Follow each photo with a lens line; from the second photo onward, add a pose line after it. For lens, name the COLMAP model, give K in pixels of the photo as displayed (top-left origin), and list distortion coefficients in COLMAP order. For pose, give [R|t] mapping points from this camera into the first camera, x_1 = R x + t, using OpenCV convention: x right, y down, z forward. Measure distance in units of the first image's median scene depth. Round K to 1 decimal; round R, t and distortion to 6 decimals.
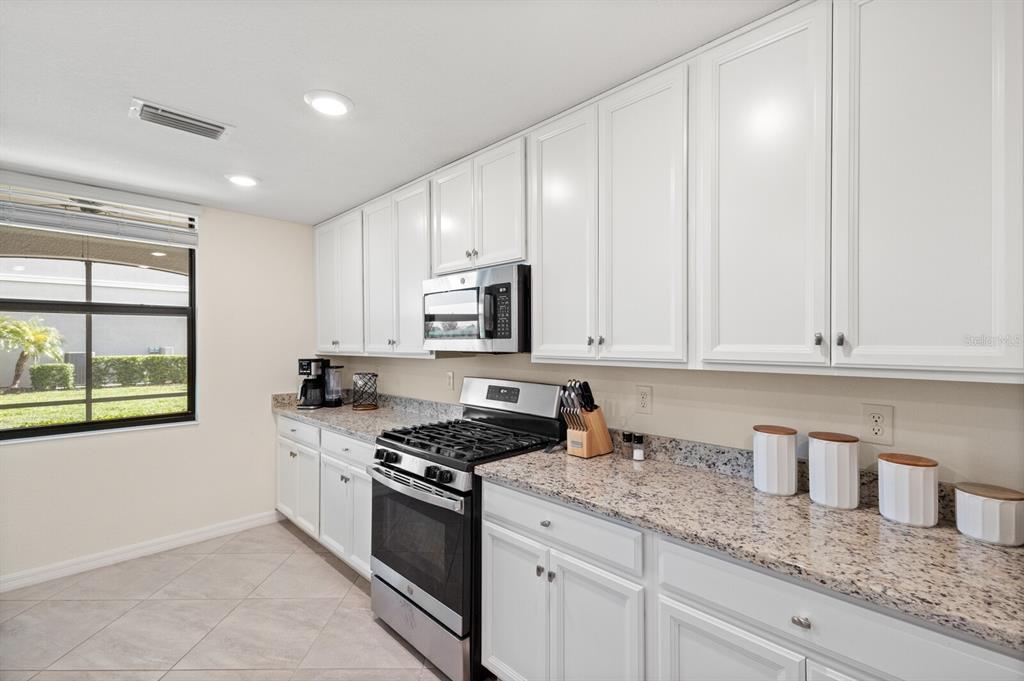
lens RADIAL K [[455.7, 0, 509.9], [0, 455.7, 340.6], [0, 0, 1]] dist [0.022041, -0.000792]
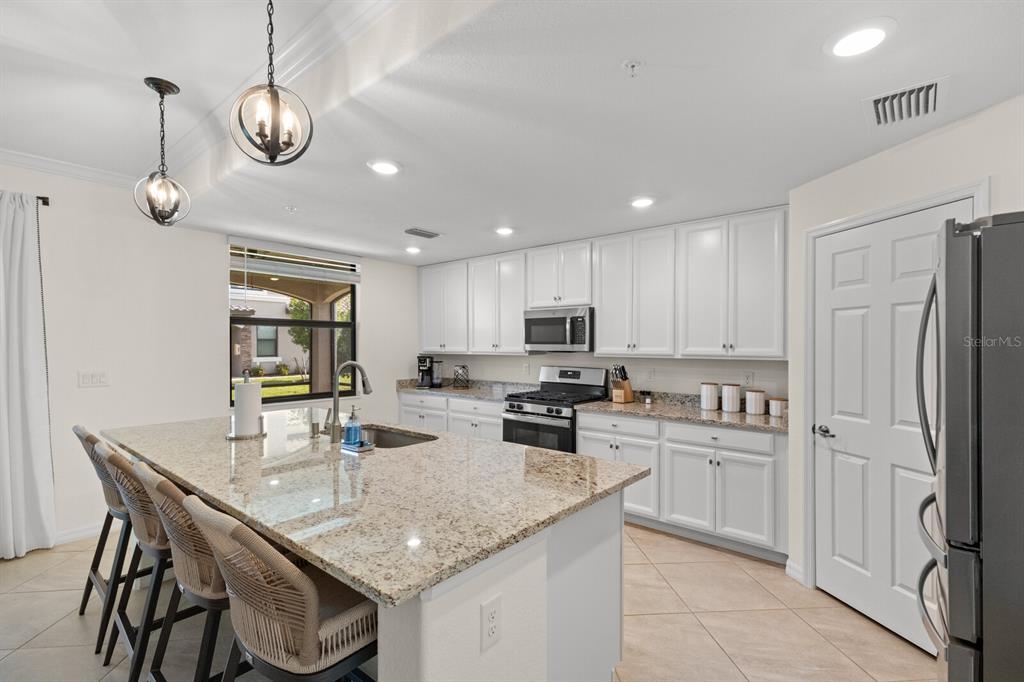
lens RADIAL K [[455.7, 0, 513.9], [0, 455.7, 345.1], [0, 0, 1]] dist [0.022041, -0.000792]
pose [[0.995773, 0.004072, 0.091758, -0.501600], [-0.004445, 0.999983, 0.003870, -0.007603], [-0.091741, -0.004261, 0.995774, -0.976044]]
